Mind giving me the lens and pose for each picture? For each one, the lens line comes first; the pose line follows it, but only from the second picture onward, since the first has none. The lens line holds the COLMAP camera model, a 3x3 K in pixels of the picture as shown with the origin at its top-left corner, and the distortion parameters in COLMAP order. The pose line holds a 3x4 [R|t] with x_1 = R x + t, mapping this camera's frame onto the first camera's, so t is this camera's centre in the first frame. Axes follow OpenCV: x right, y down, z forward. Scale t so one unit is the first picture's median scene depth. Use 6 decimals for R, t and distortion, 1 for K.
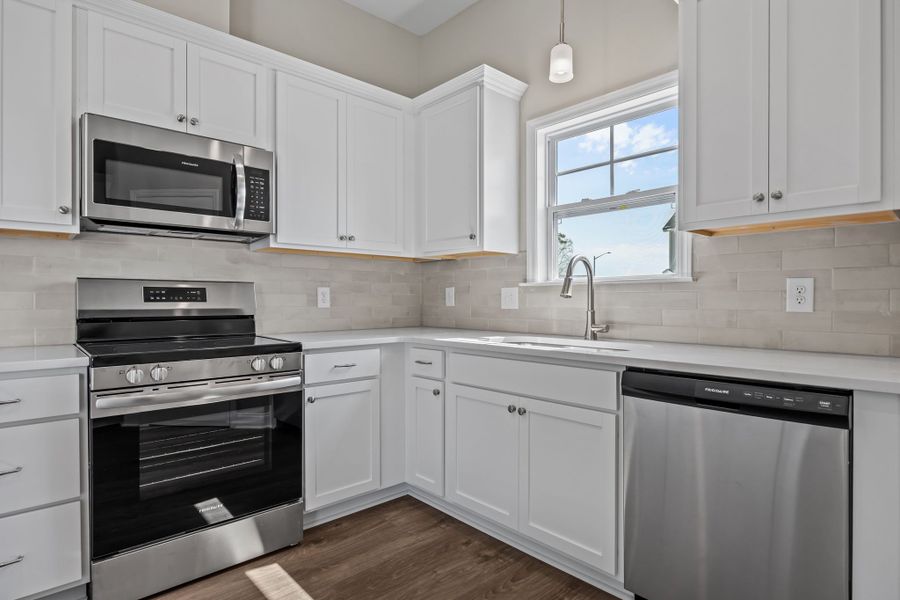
lens RADIAL K [[479.8, 0, 452.8], [0, 479.8, 300.9], [0, 0, 1]] dist [-0.005584, 0.000536]
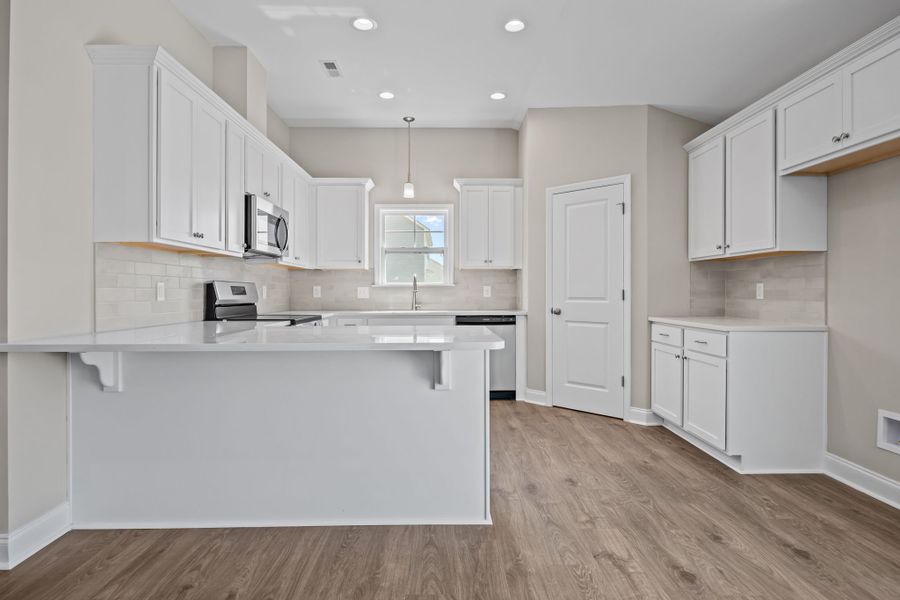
lens RADIAL K [[479.8, 0, 450.7], [0, 479.8, 293.7], [0, 0, 1]] dist [-0.005584, 0.000536]
pose [[0.665588, -0.002752, 0.746315, -1.365819], [0.004454, 0.999990, -0.000285, 0.001410], [-0.746306, 0.003514, 0.665593, -0.688212]]
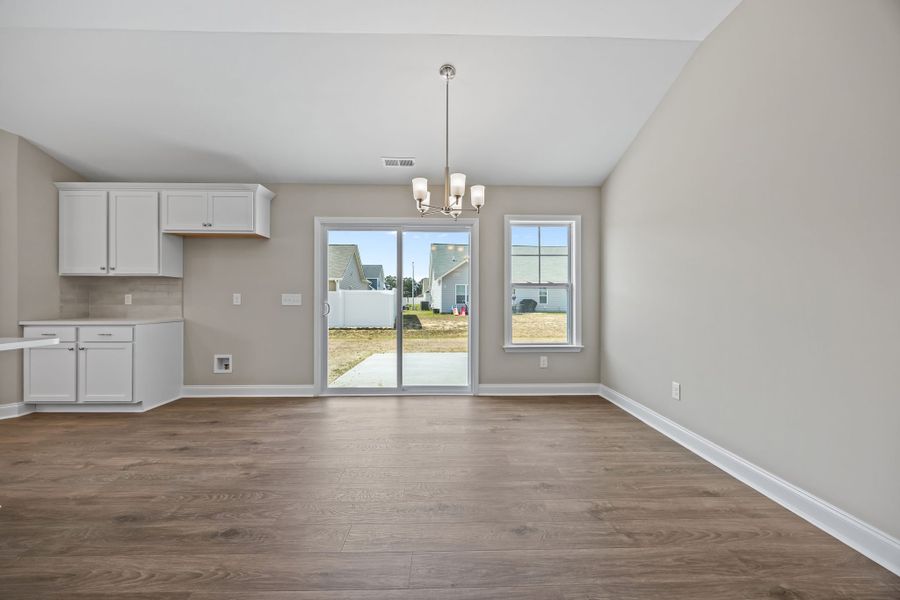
lens RADIAL K [[341.5, 0, 452.6], [0, 341.5, 301.3], [0, 0, 1]] dist [-0.004399, 0.000140]
pose [[-0.751488, -0.001331, 0.659745, -1.882101], [0.004329, 0.999966, 0.006948, 0.002423], [-0.659732, 0.008078, -0.751457, -0.186495]]
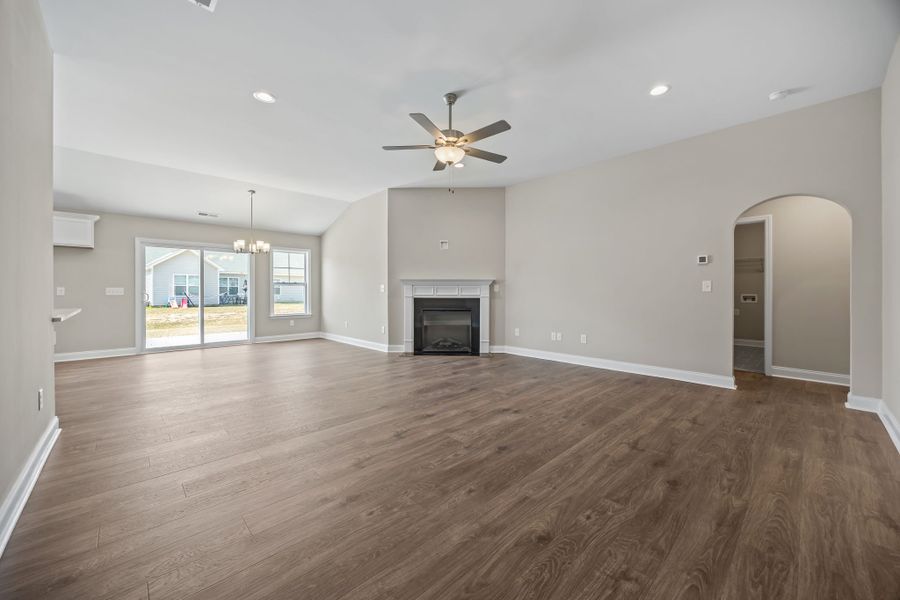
lens RADIAL K [[341.5, 0, 451.3], [0, 341.5, 294.2], [0, 0, 1]] dist [-0.004399, 0.000140]
pose [[-0.999771, 0.002185, -0.021310, -2.628330], [0.001873, 0.999891, 0.014658, -0.008936], [0.021340, 0.014615, -0.999665, 1.706210]]
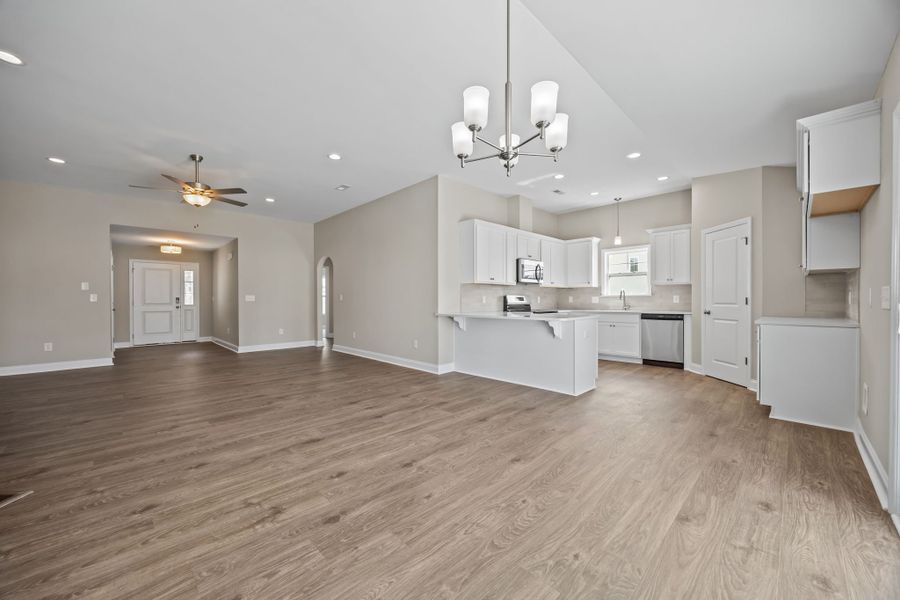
lens RADIAL K [[341.5, 0, 451.1], [0, 341.5, 302.0], [0, 0, 1]] dist [-0.004399, 0.000140]
pose [[0.999658, -0.001919, 0.026073, -1.228614], [0.001949, 0.999997, -0.001113, 0.013386], [-0.026071, 0.001163, 0.999659, -1.786572]]
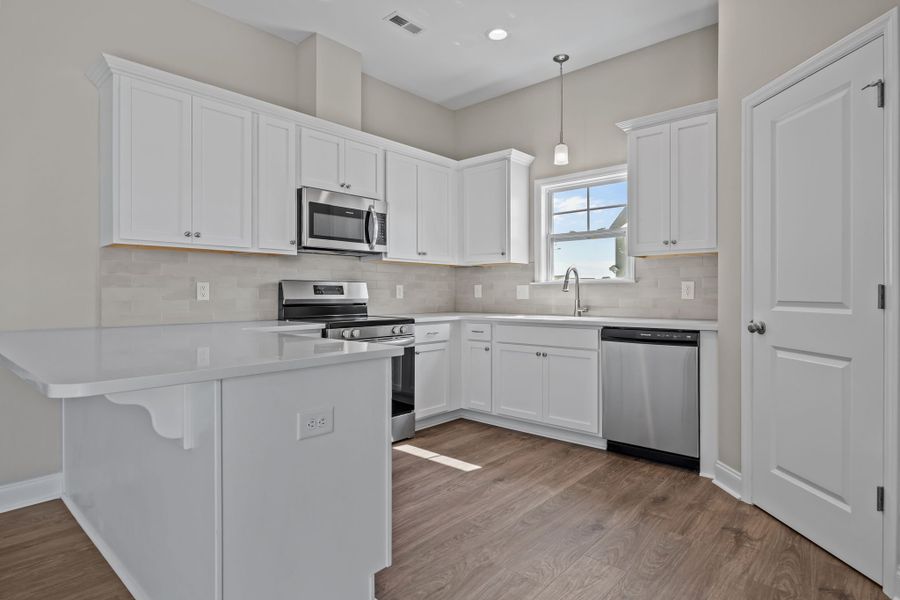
lens RADIAL K [[479.8, 0, 452.1], [0, 479.8, 294.0], [0, 0, 1]] dist [-0.005584, 0.000536]
pose [[0.995182, -0.001416, 0.098036, -0.329786], [0.001759, 0.999993, -0.003405, 0.006454], [-0.098030, 0.003561, 0.995177, -0.664717]]
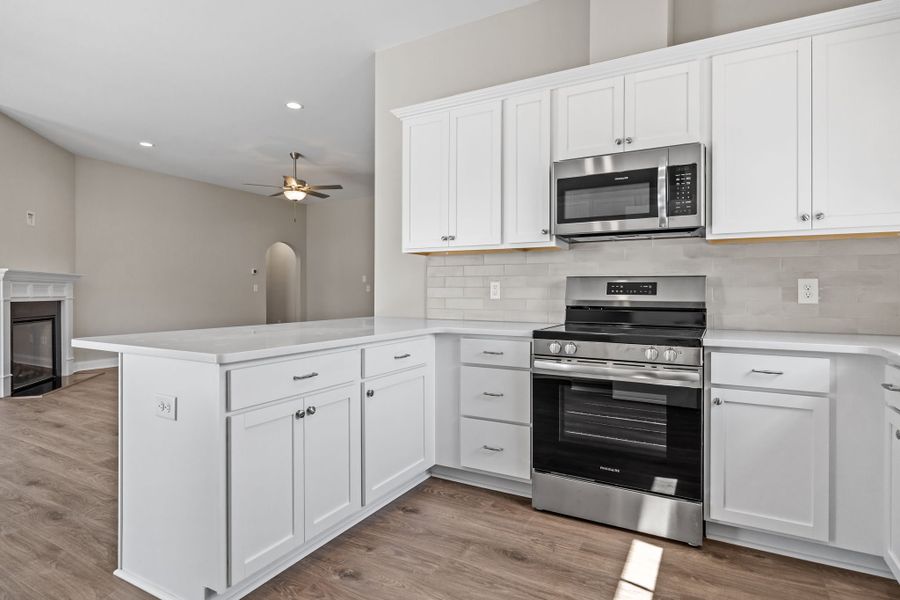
lens RADIAL K [[479.8, 0, 449.8], [0, 479.8, 292.5], [0, 0, 1]] dist [-0.005584, 0.000536]
pose [[0.313343, 0.003915, -0.949632, 0.411794], [-0.007033, 0.999974, 0.001802, -0.002852], [0.949614, 0.006114, 0.313363, 0.211016]]
